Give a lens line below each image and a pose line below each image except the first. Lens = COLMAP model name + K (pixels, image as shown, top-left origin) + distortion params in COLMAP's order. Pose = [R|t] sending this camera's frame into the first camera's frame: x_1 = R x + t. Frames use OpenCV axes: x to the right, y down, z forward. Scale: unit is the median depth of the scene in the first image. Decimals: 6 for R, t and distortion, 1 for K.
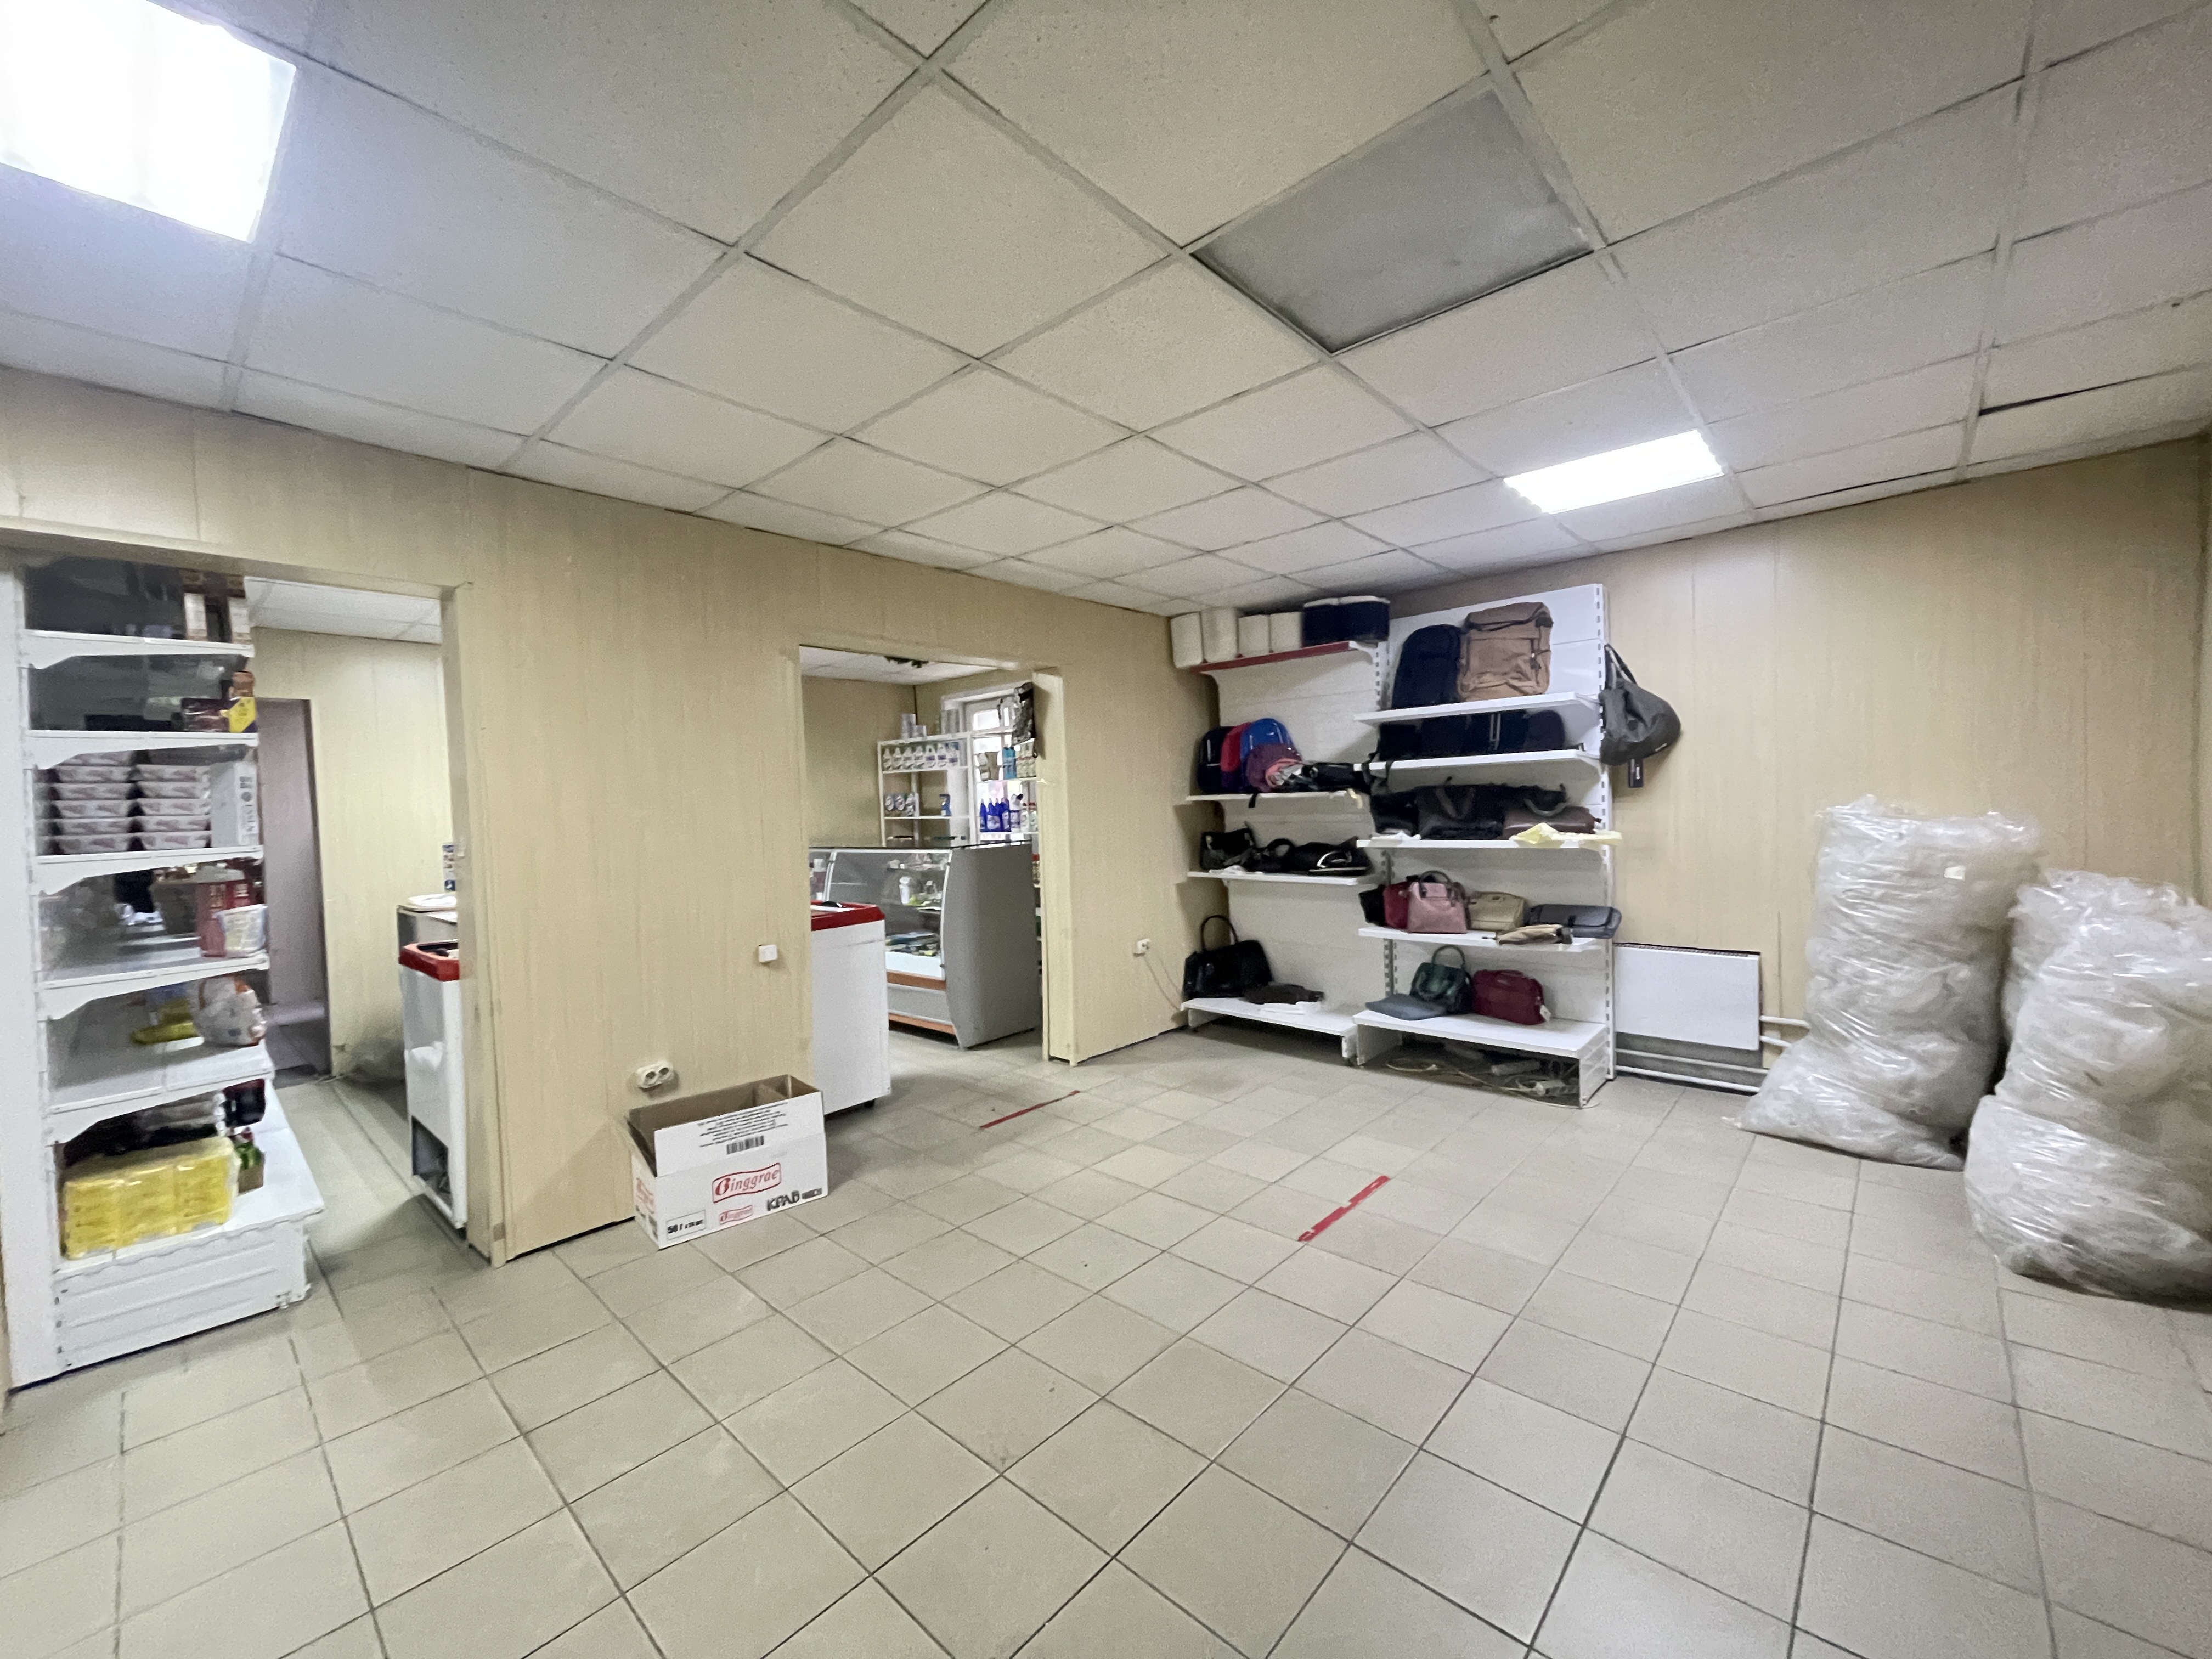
lens RADIAL K [[889.1, 0, 1109.1], [0, 889.1, 836.9], [0, 0, 1]] dist [-0.002190, 0.000269]
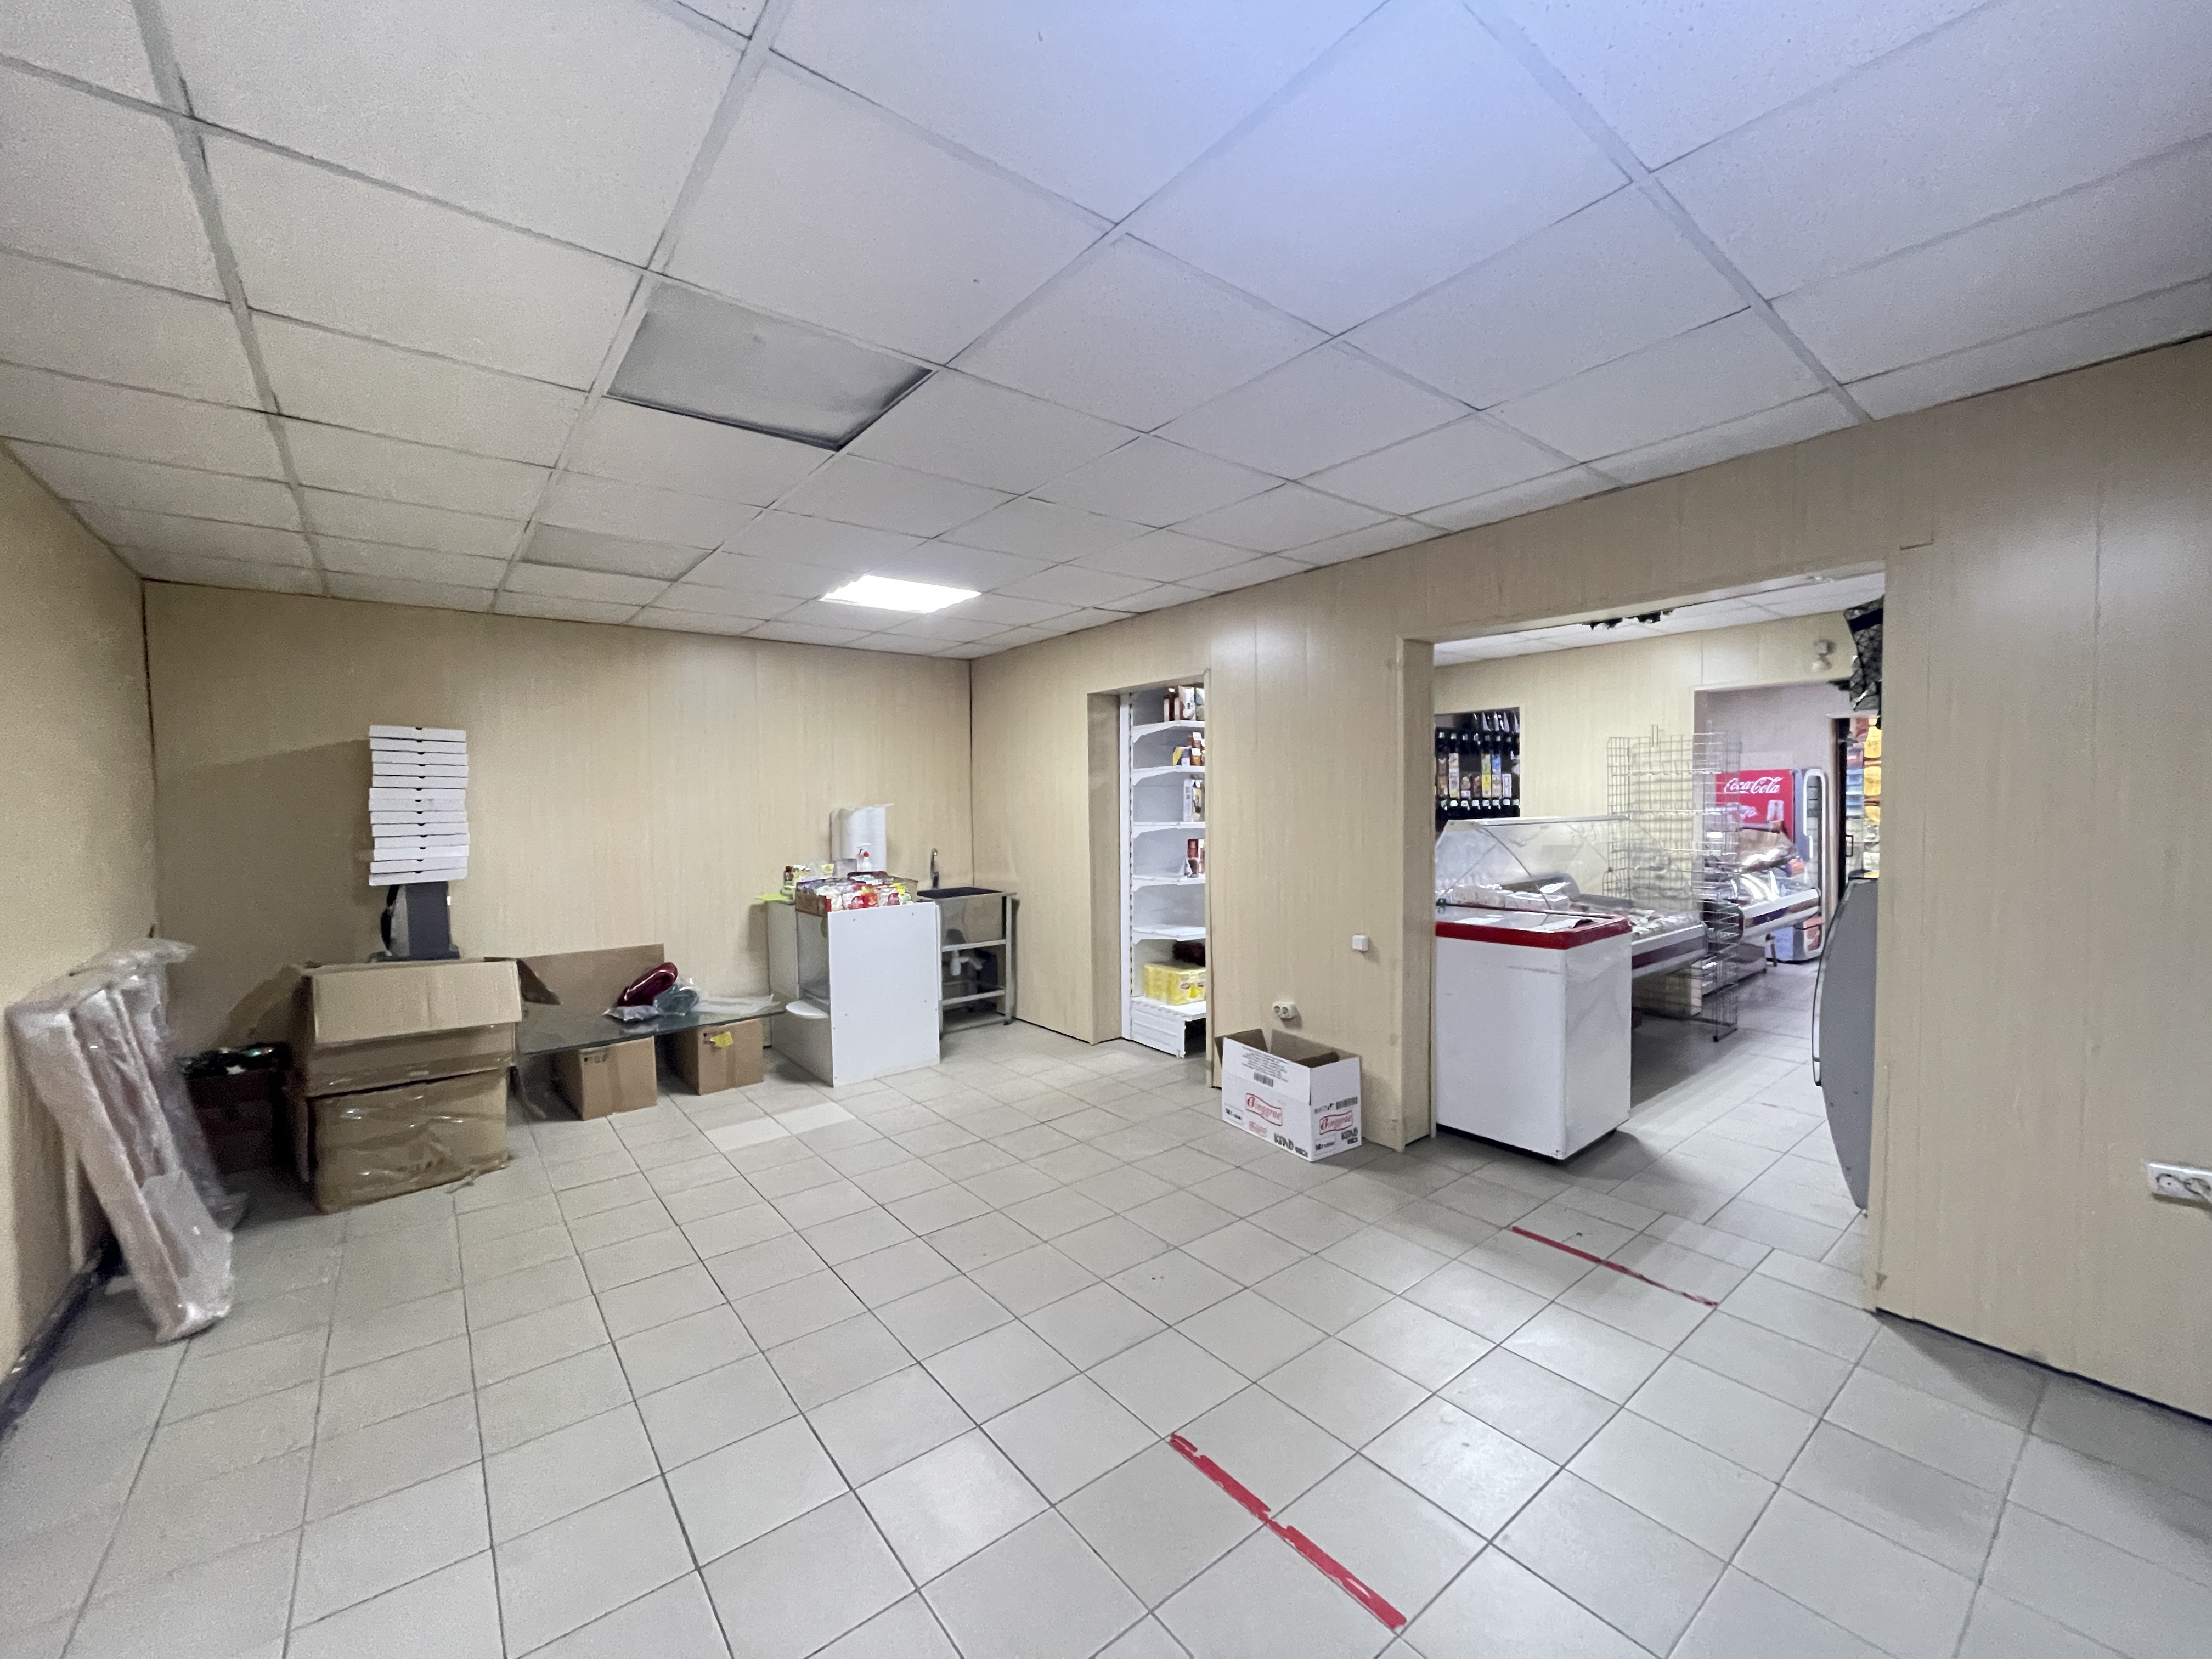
lens RADIAL K [[889.1, 0, 1108.2], [0, 889.1, 822.5], [0, 0, 1]] dist [-0.002190, 0.000269]
pose [[-0.152458, 0.066877, -0.986045, 0.847762], [-0.020250, 0.997287, 0.070770, -0.105494], [0.988103, 0.030756, -0.150690, 0.952119]]
